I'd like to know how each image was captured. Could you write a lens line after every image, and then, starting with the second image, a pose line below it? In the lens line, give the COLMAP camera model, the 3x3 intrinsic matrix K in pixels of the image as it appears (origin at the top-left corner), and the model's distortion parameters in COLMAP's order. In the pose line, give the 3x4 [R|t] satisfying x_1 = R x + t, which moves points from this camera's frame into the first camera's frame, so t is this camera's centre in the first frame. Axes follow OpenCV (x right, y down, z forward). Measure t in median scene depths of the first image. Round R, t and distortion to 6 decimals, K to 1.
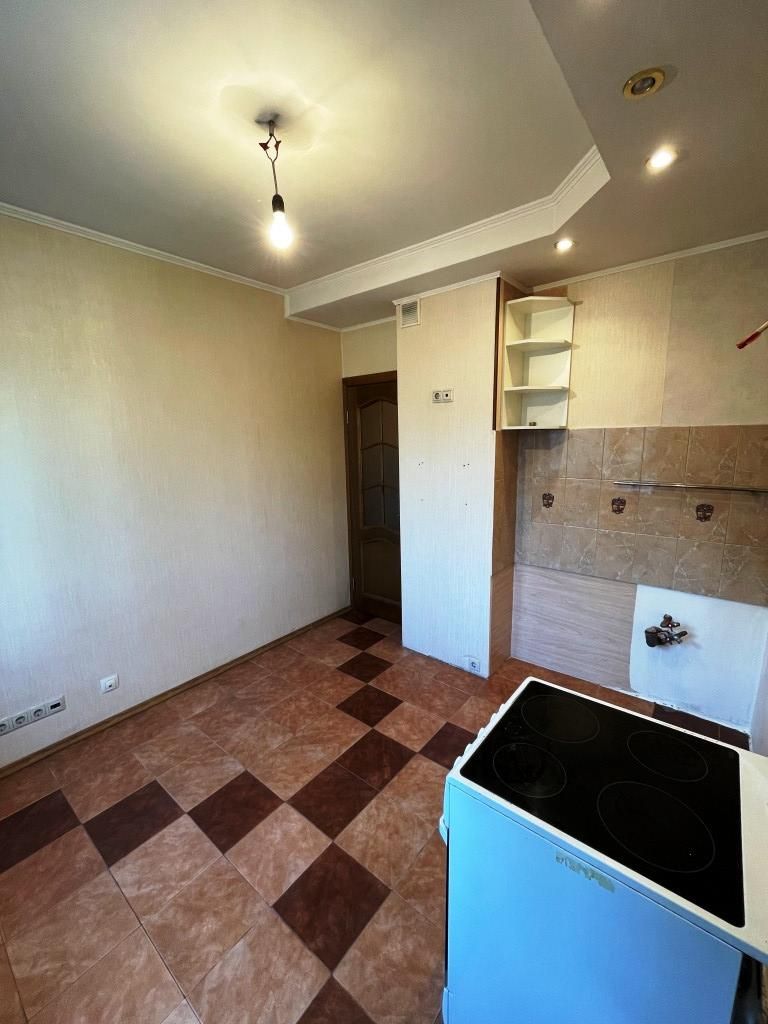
lens RADIAL K [[417.5, 0, 383.5], [0, 417.5, 511.9], [0, 0, 1]] dist [0.000982, 0.000245]
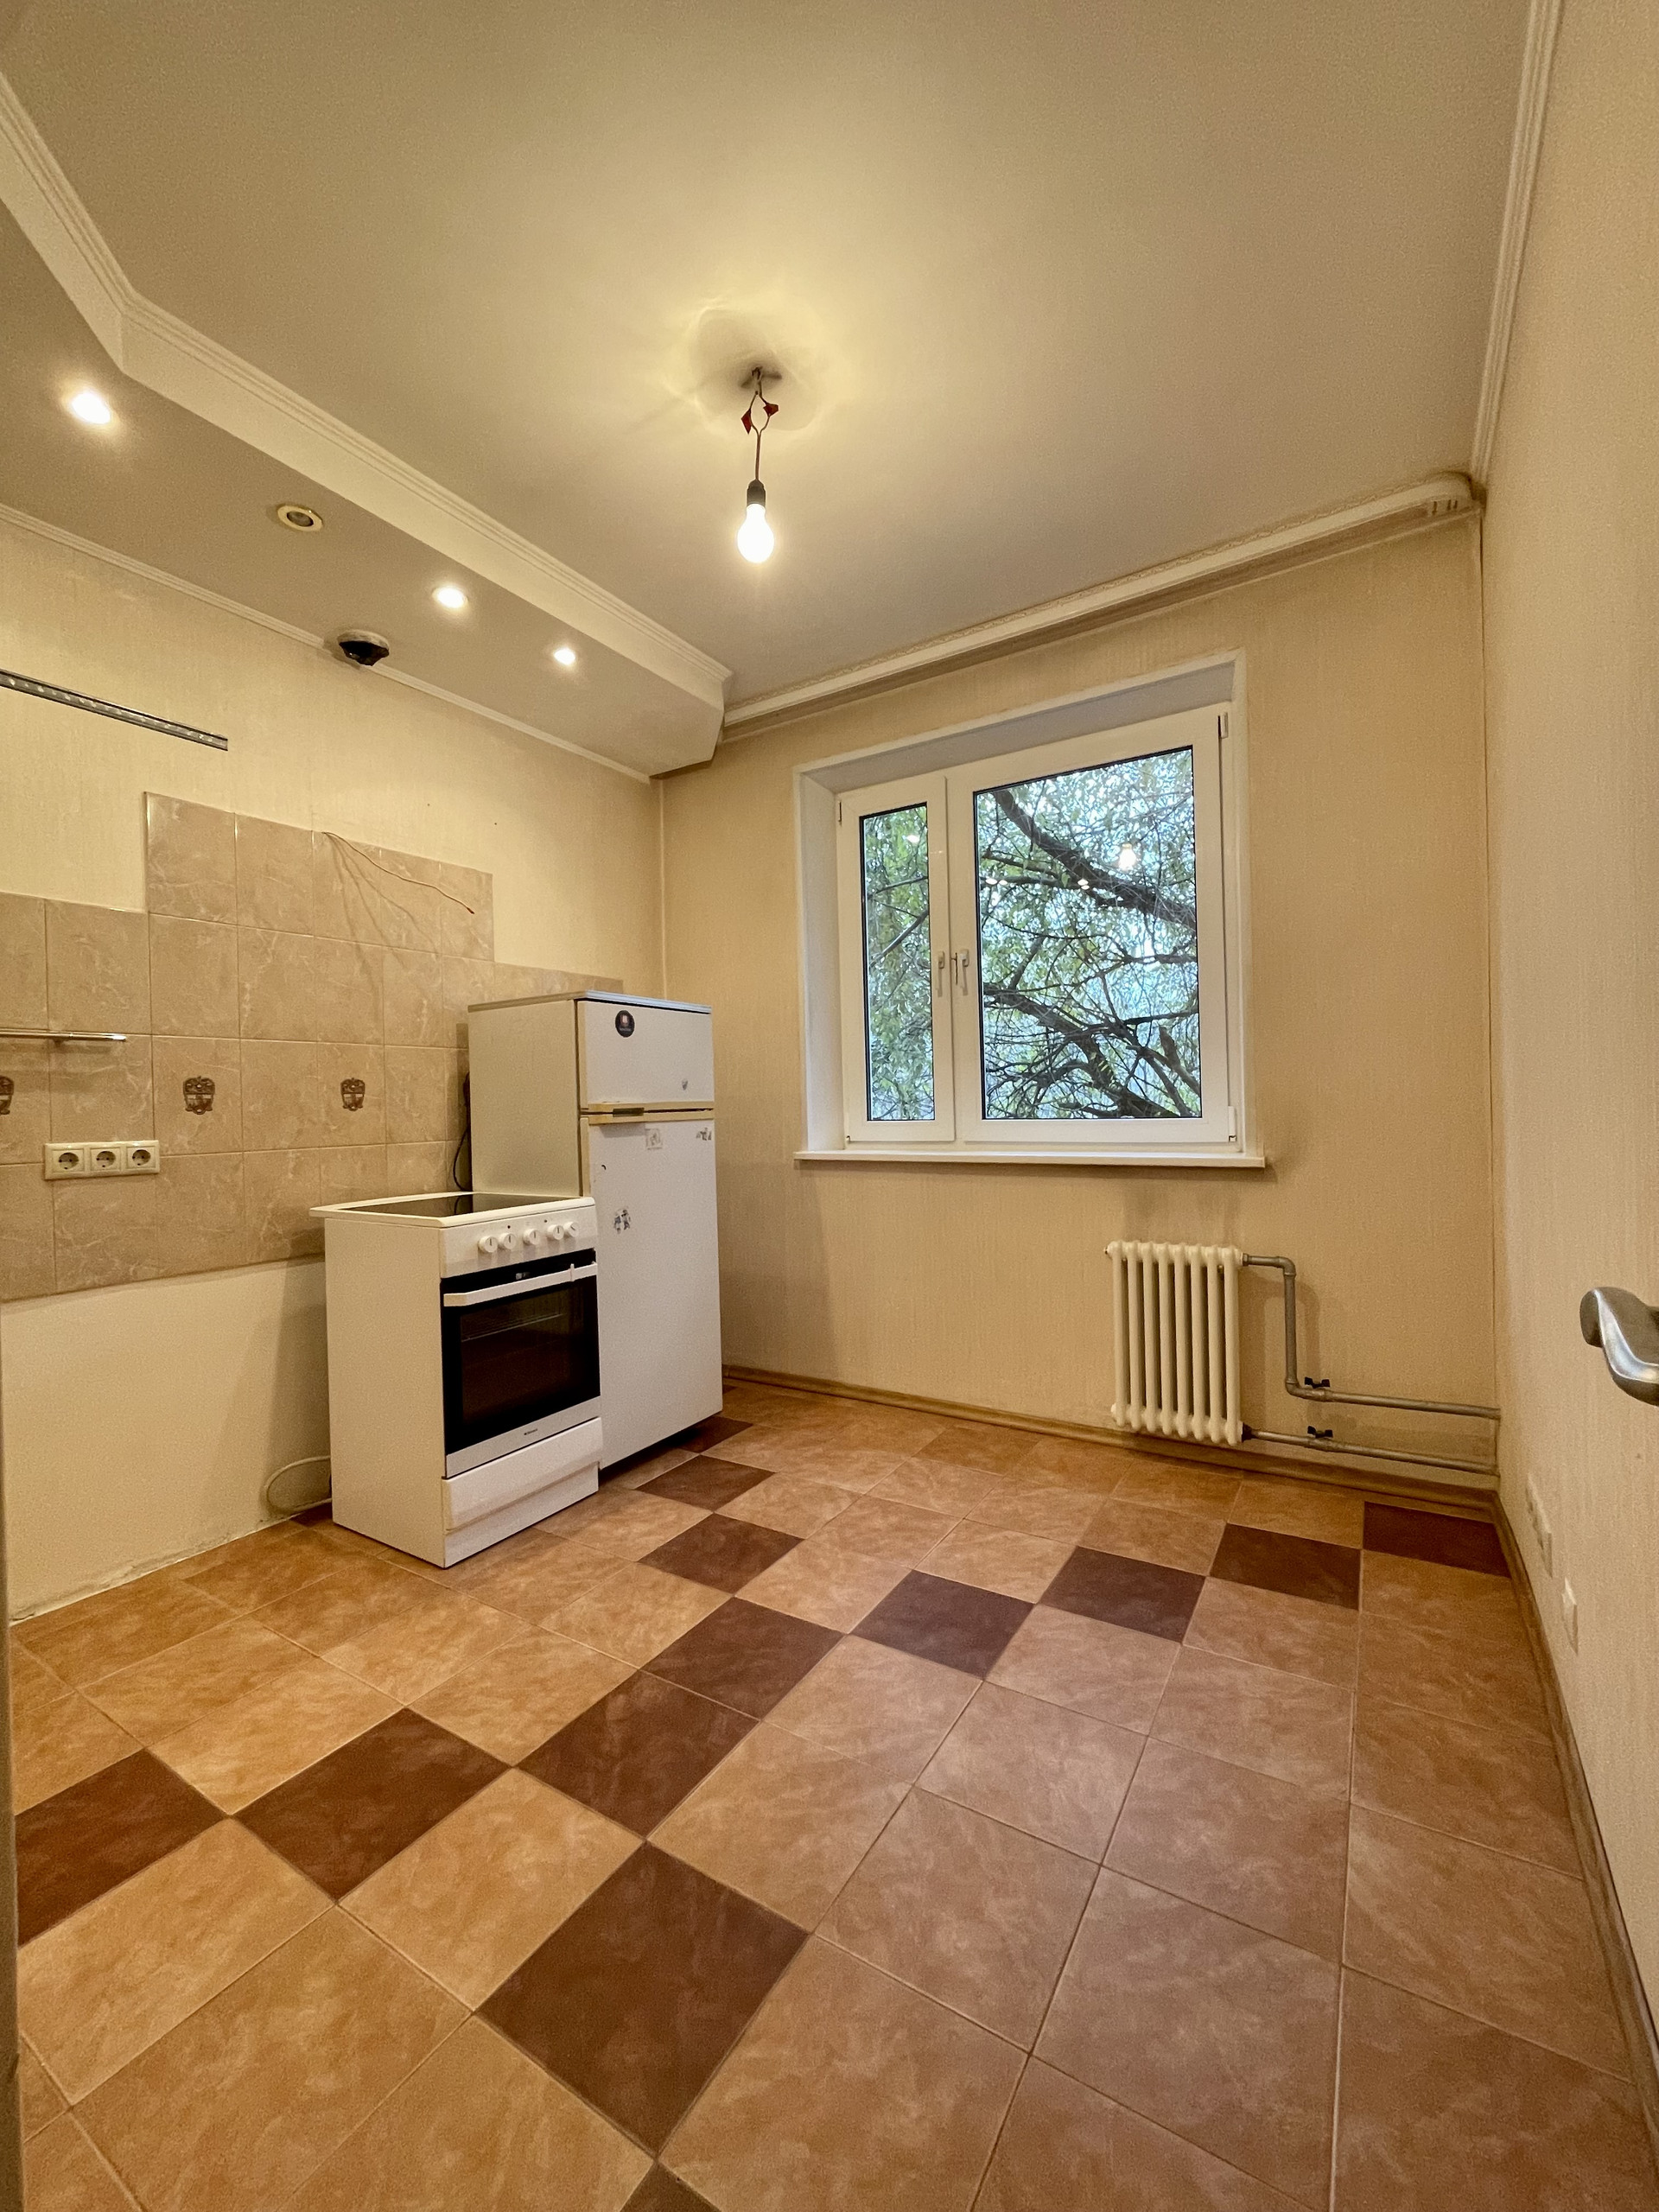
lens RADIAL K [[901.9, 0, 823.2], [0, 901.9, 1104.6], [0, 0, 1]] dist [0.000982, 0.000245]
pose [[-0.992618, 0.044063, -0.112997, -0.102675], [0.023123, 0.983336, 0.180321, -0.059313], [0.119060, 0.176377, -0.977096, 1.604440]]
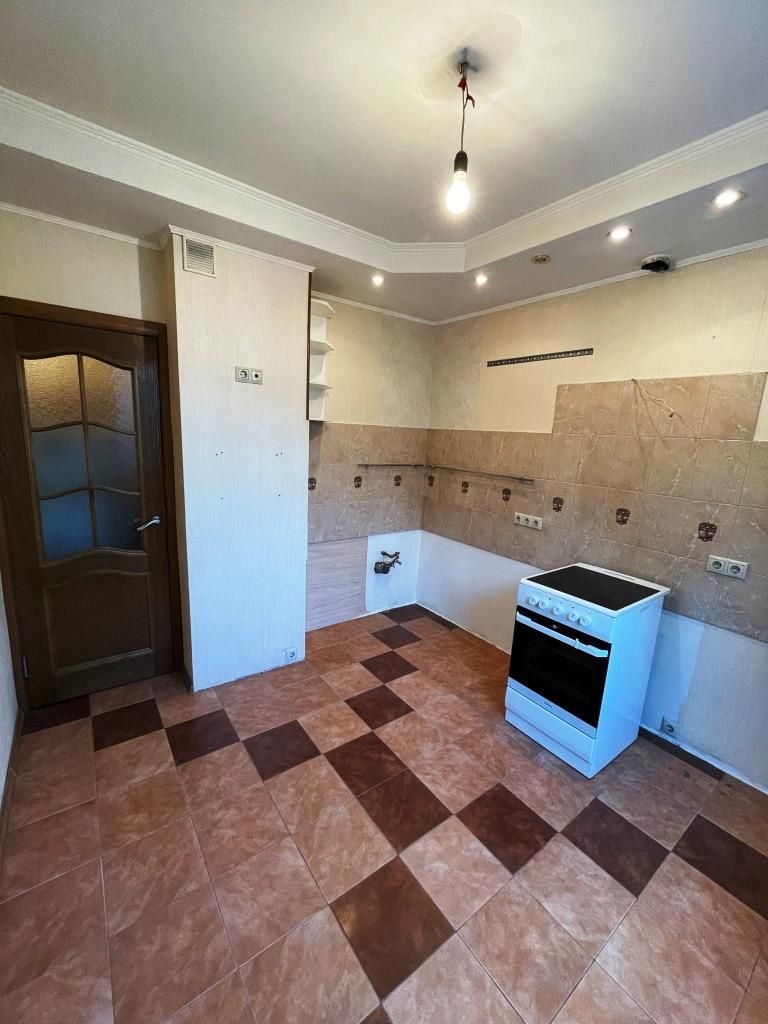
lens RADIAL K [[417.5, 0, 384.6], [0, 417.5, 511.7], [0, 0, 1]] dist [0.000982, 0.000245]
pose [[0.252474, -0.151874, 0.955610, -0.812850], [0.117478, 0.985110, 0.125525, -0.090155], [-0.960446, 0.080572, 0.266557, 0.635678]]
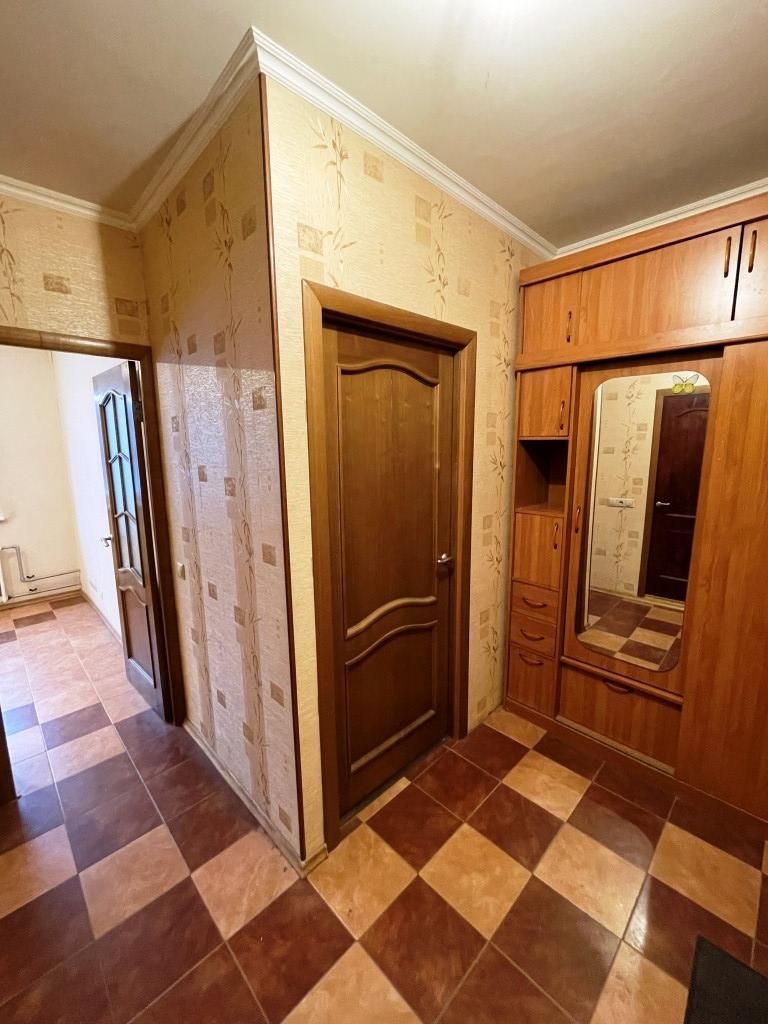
lens RADIAL K [[417.5, 0, 384.4], [0, 417.5, 511.6], [0, 0, 1]] dist [0.000982, 0.000245]
pose [[-0.122501, 0.187655, -0.974566, 0.812669], [-0.163495, 0.964730, 0.206312, -0.460324], [0.978909, 0.184610, -0.087500, 2.360512]]
